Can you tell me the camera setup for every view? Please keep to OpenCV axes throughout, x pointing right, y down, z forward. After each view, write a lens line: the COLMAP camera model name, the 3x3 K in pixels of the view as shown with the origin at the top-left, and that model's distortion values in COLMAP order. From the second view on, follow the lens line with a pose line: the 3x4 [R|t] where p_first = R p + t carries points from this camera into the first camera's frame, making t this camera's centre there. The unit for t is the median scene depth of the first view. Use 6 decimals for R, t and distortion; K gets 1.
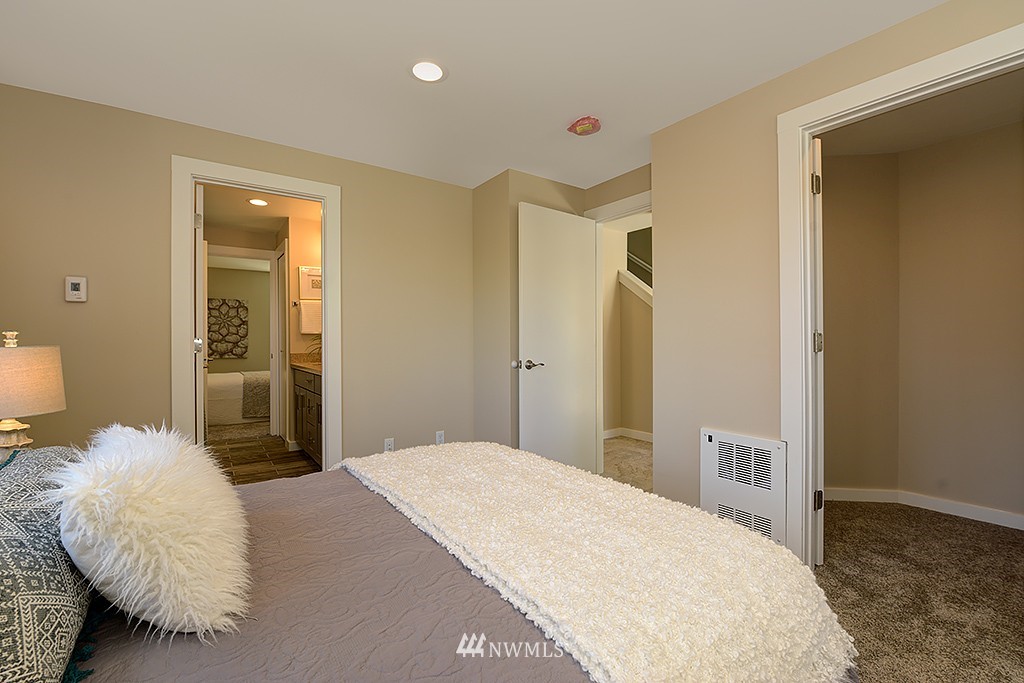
lens RADIAL K [[448.3, 0, 512.0], [0, 448.3, 341.5], [0, 0, 1]] dist [-0.001975, -0.000223]
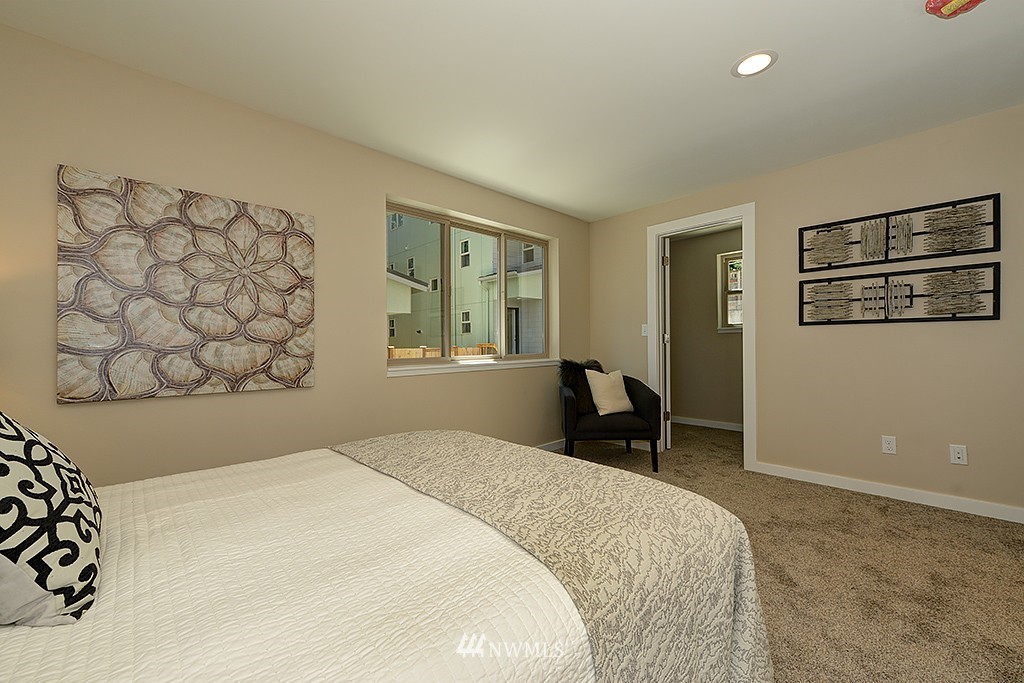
lens RADIAL K [[413.1, 0, 526.4], [0, 413.1, 344.4], [0, 0, 1]] dist [0.001595, -0.000129]
pose [[0.987104, -0.003501, 0.160044, -0.493028], [0.003859, 0.999991, -0.001923, 0.005653], [-0.160036, 0.002516, 0.987108, 0.683076]]
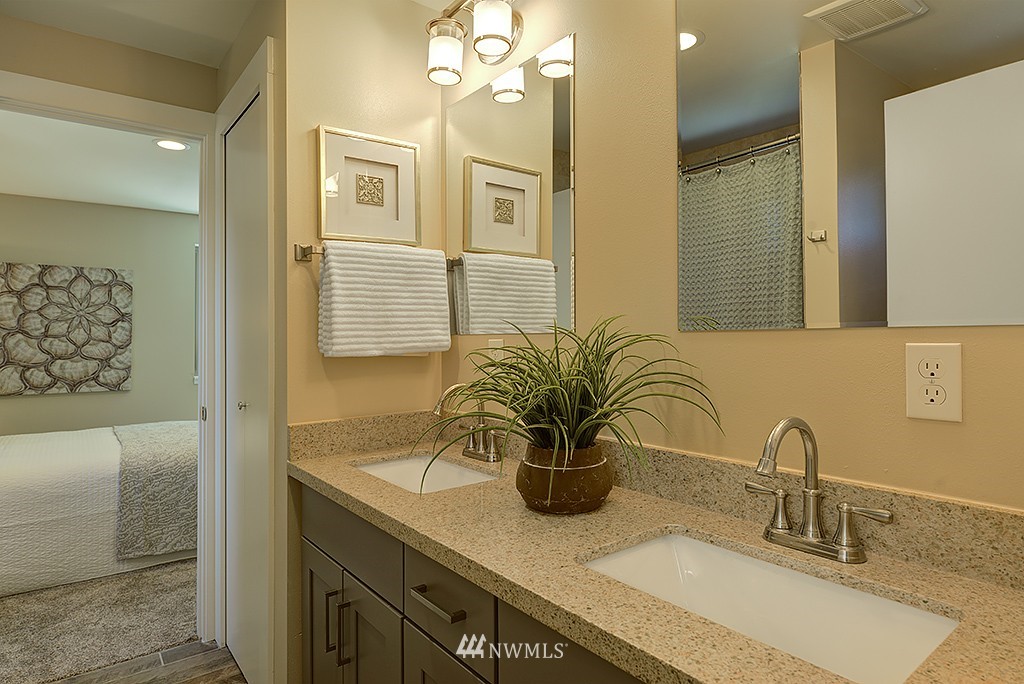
lens RADIAL K [[584.9, 0, 511.7], [0, 584.9, 329.4], [0, 0, 1]] dist [0.001602, 0.001094]
pose [[0.998953, -0.001703, 0.045718, -0.217137], [0.002528, 0.999835, -0.018005, -0.016846], [-0.045679, 0.018101, 0.998792, 0.364194]]
